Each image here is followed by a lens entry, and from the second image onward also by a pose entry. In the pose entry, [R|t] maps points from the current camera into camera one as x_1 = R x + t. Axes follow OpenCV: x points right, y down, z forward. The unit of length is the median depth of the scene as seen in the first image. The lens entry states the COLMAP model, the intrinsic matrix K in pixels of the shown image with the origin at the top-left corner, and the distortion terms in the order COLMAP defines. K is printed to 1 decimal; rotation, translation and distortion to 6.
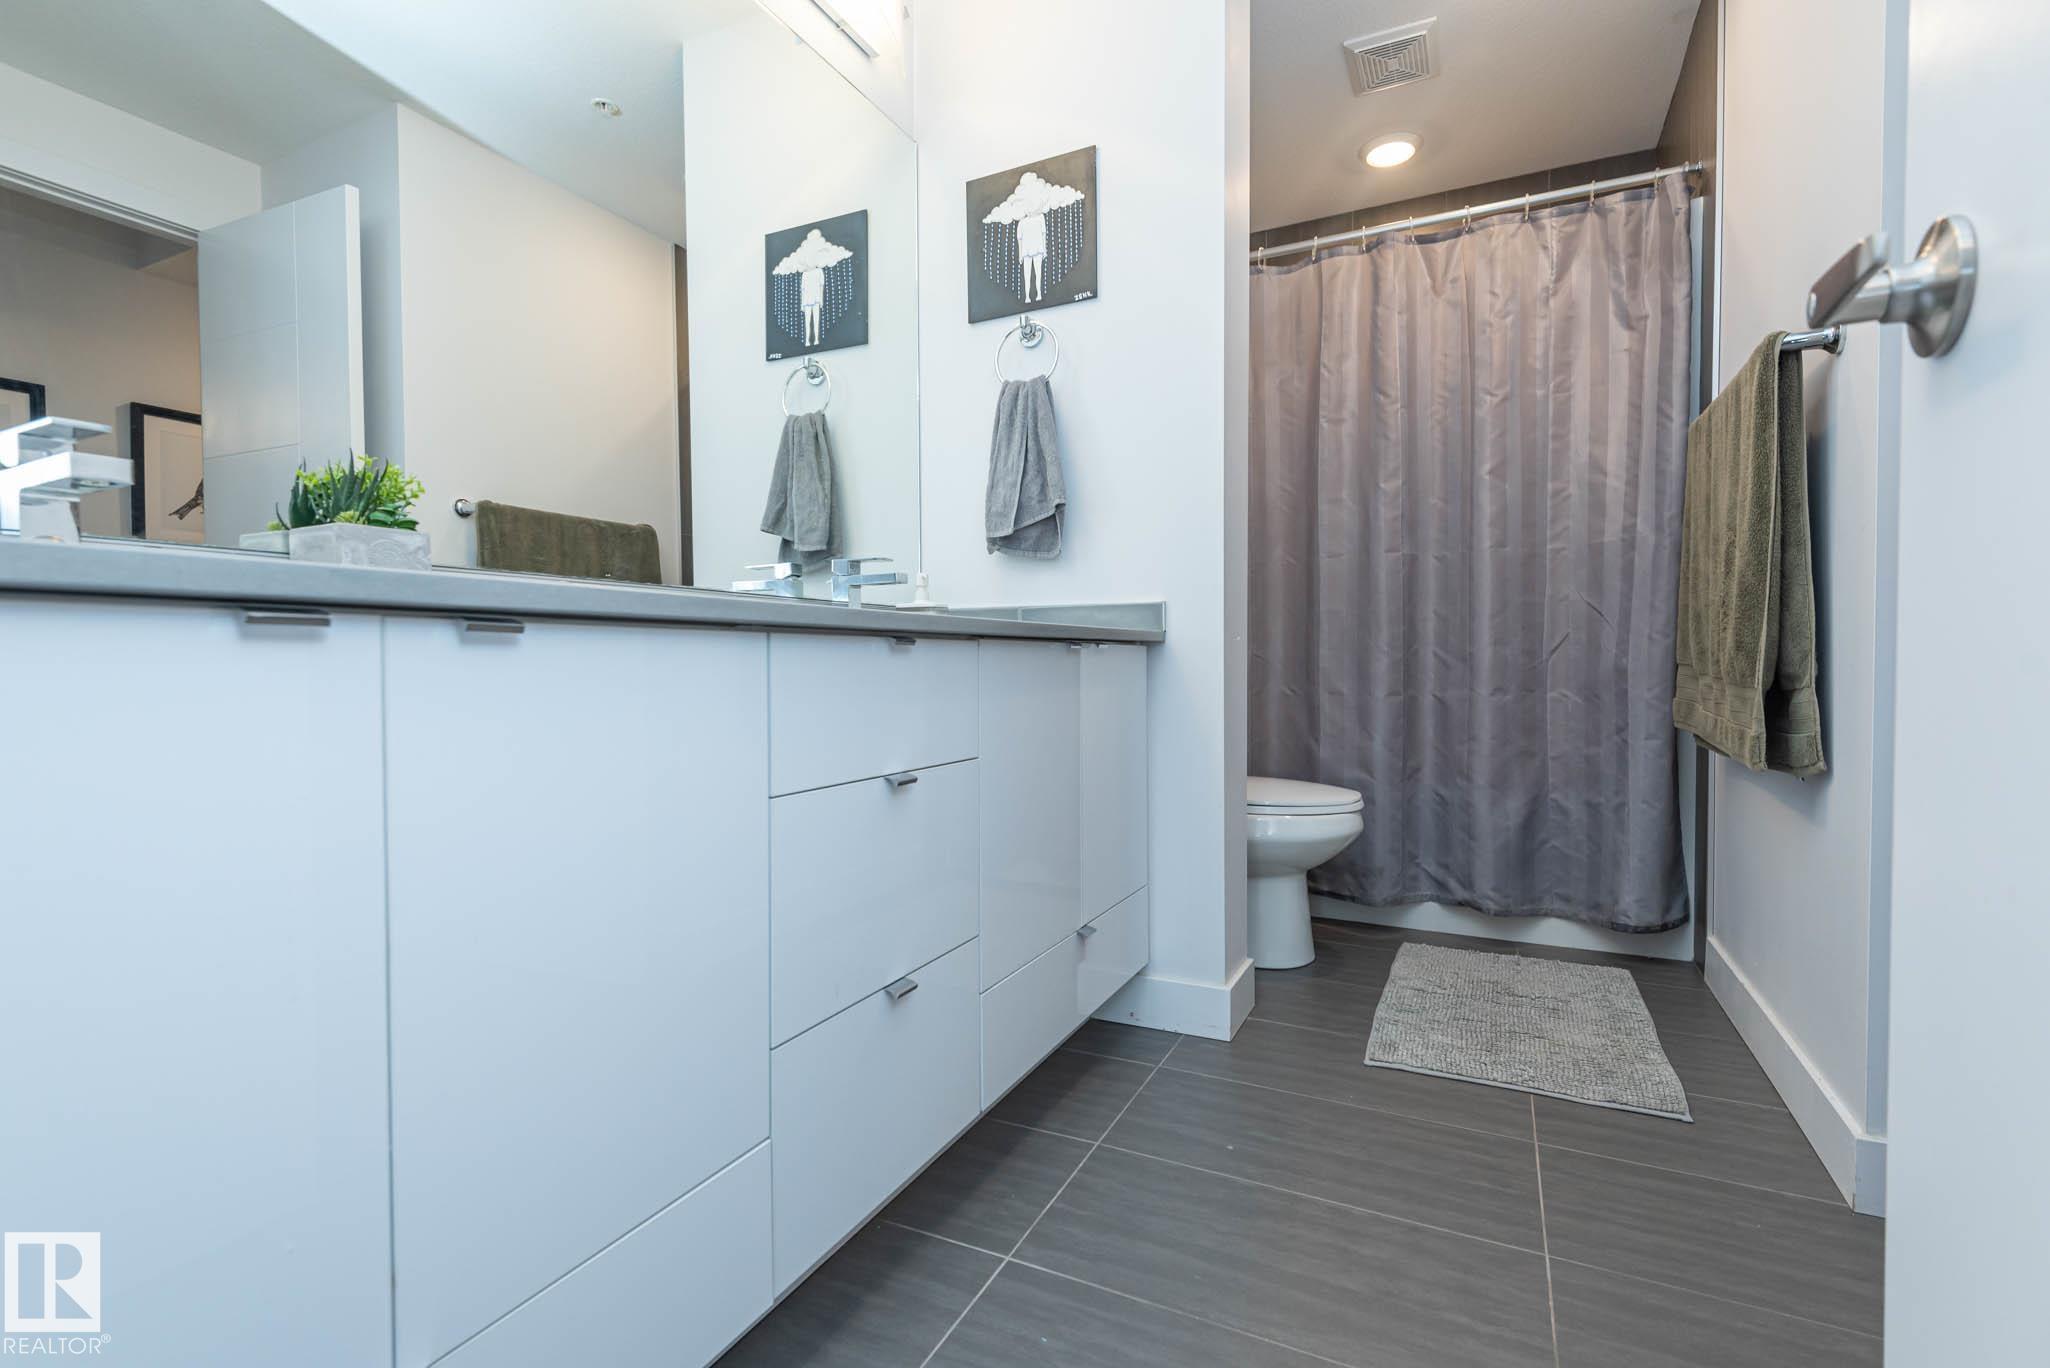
lens RADIAL K [[942.2, 0, 1015.5], [0, 942.2, 681.2], [0, 0, 1]] dist [0.025345, -0.008592]
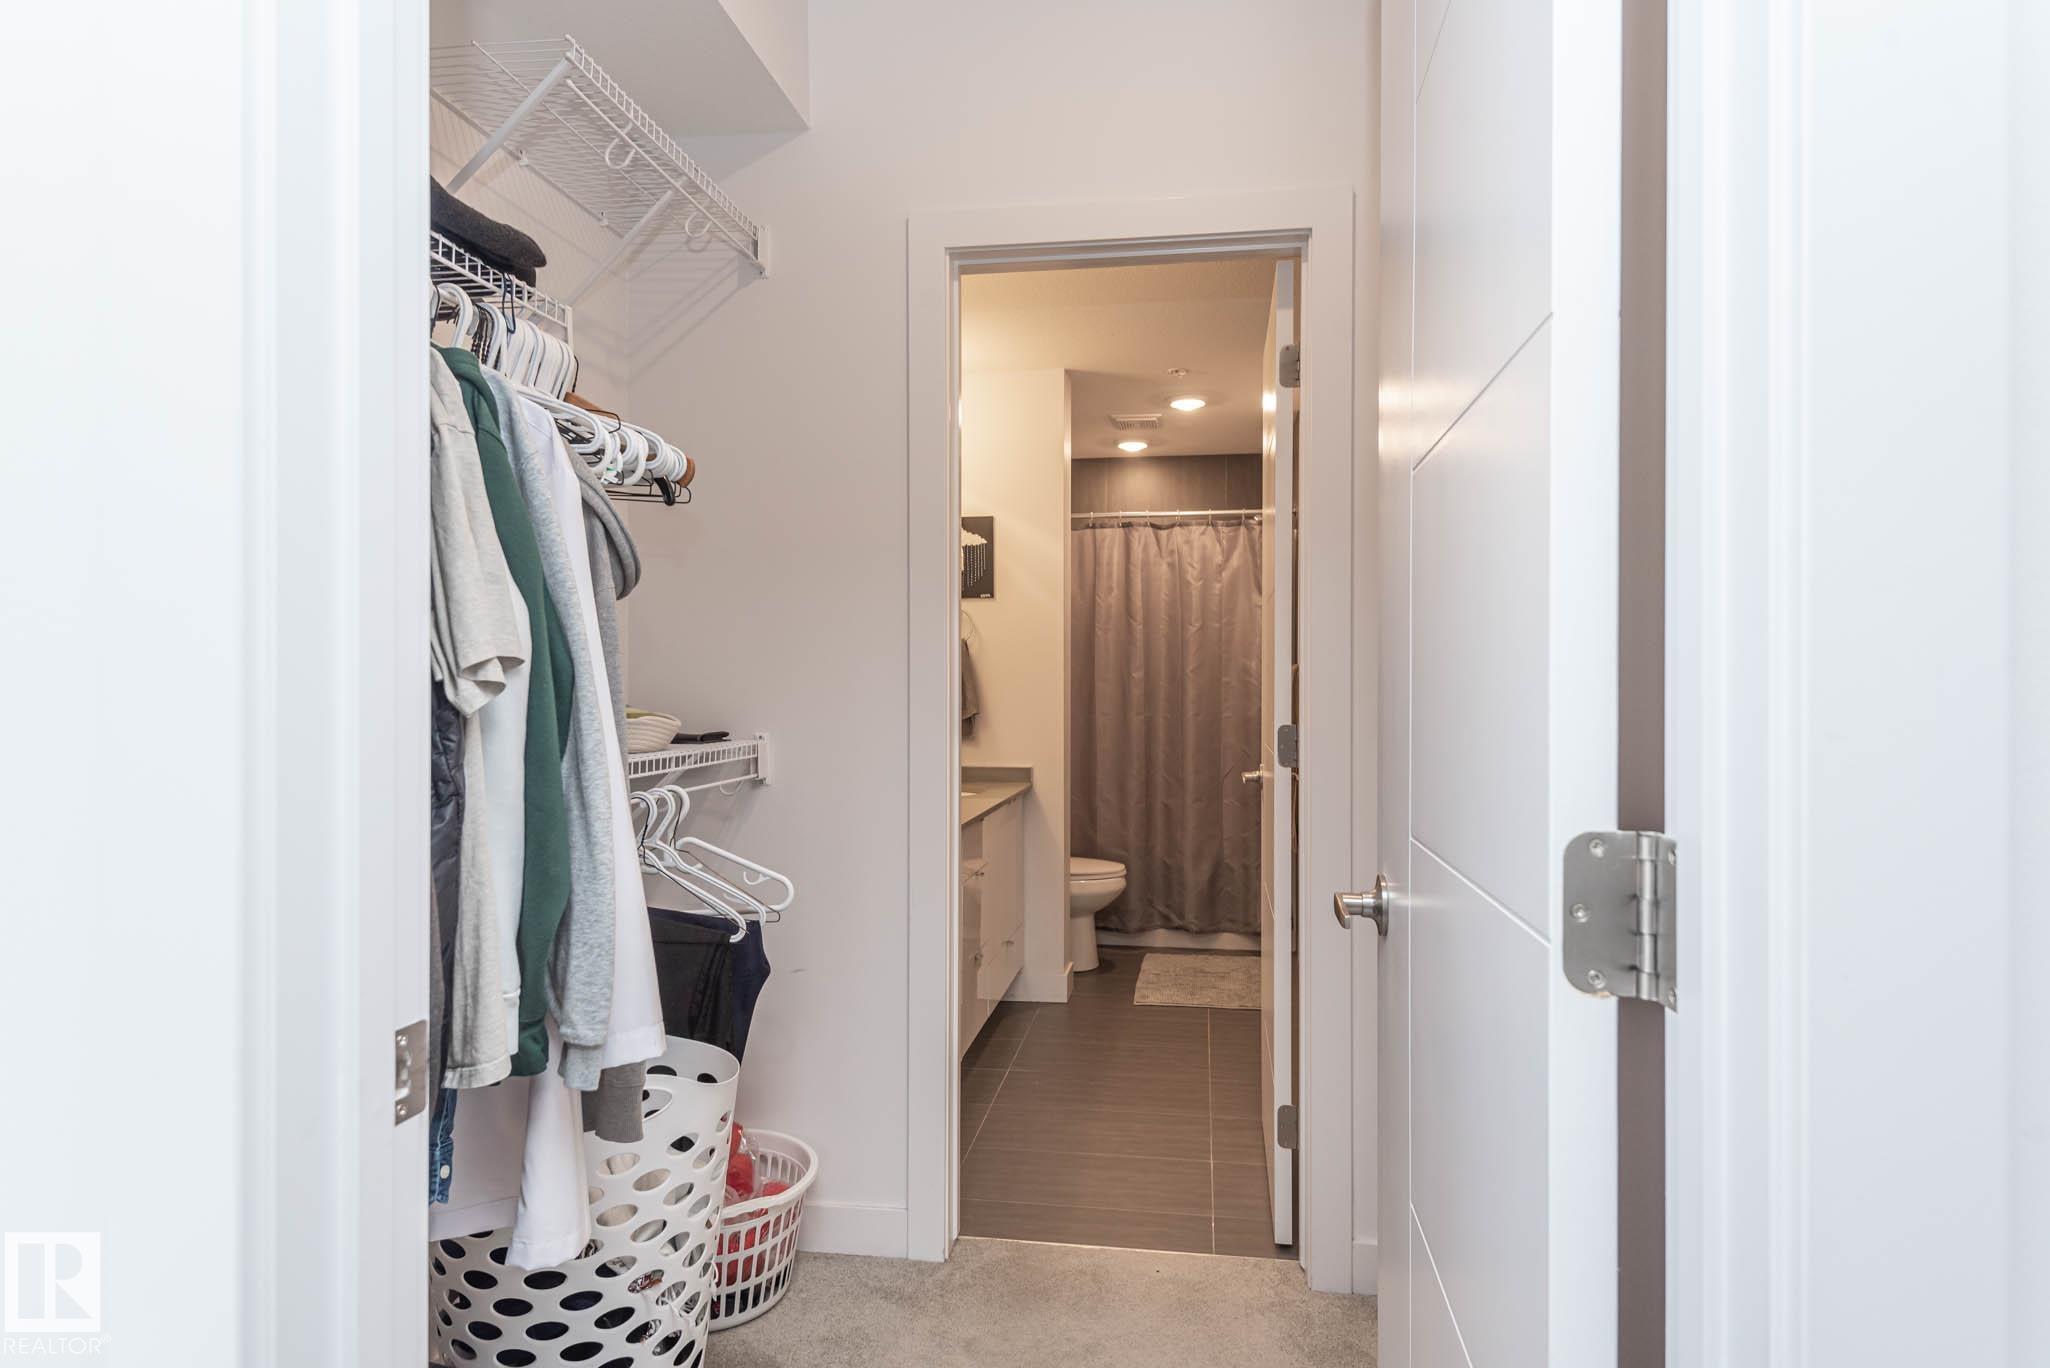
lens RADIAL K [[1214.3, 0, 1033.3], [0, 1214.3, 689.2], [0, 0, 1]] dist [0.006151, 0.000785]
pose [[0.947737, 0.003379, 0.319033, -0.488442], [0.001717, 0.999875, -0.015691, -0.164171], [-0.319047, 0.015419, 0.947614, -1.023477]]
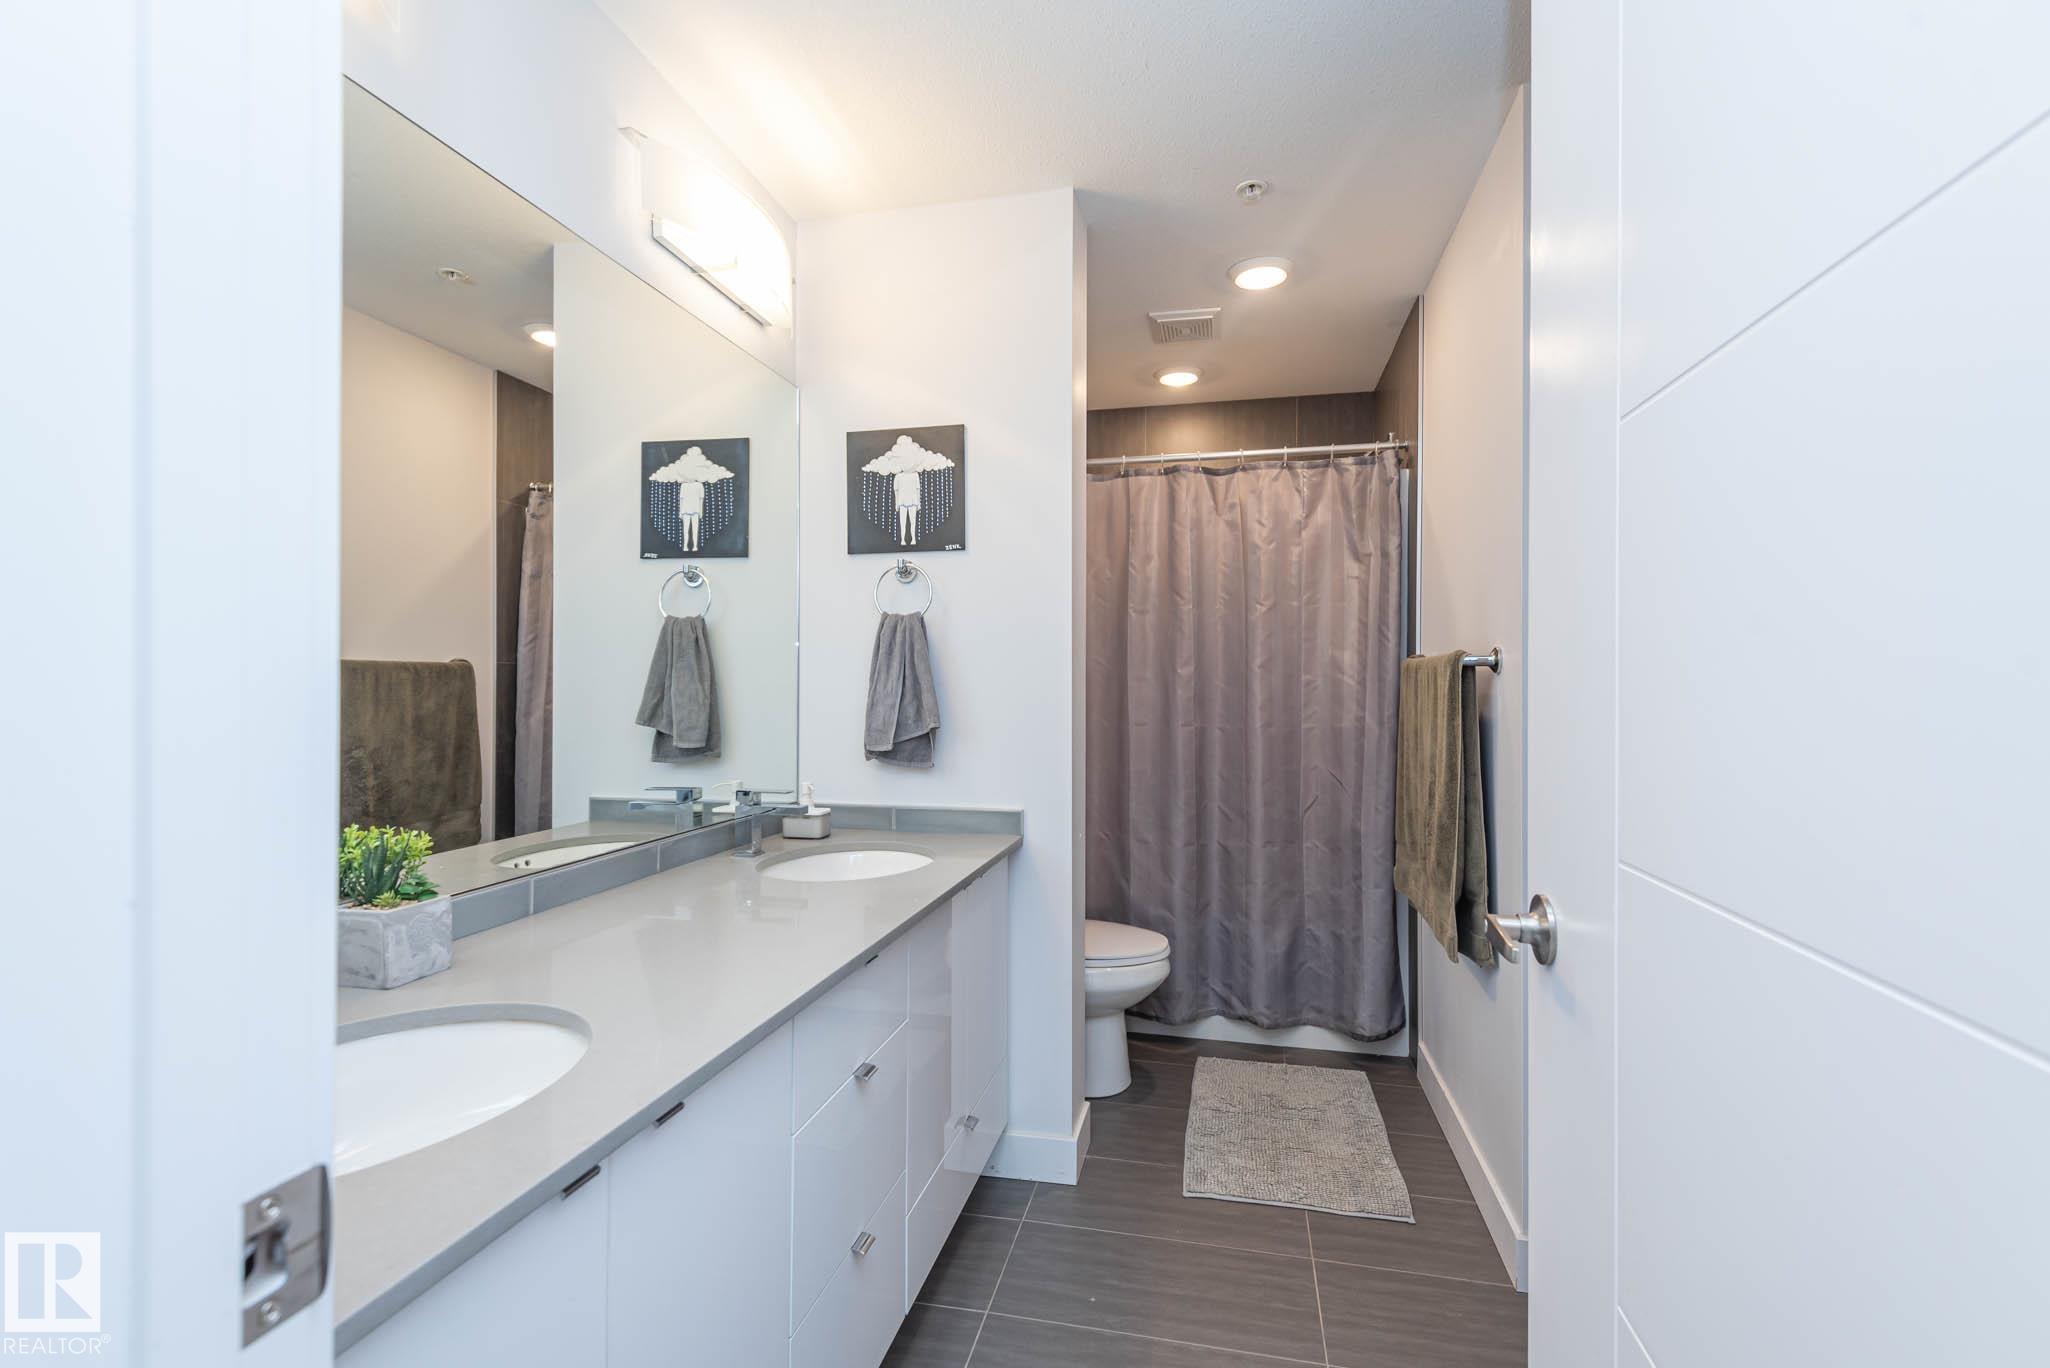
lens RADIAL K [[942.2, 0, 1020.1], [0, 942.2, 680.0], [0, 0, 1]] dist [0.025345, -0.008592]
pose [[0.970323, 0.008204, 0.241673, -0.109015], [-0.001557, 0.999616, -0.027682, -0.178215], [-0.241808, 0.026484, 0.969963, -0.126550]]
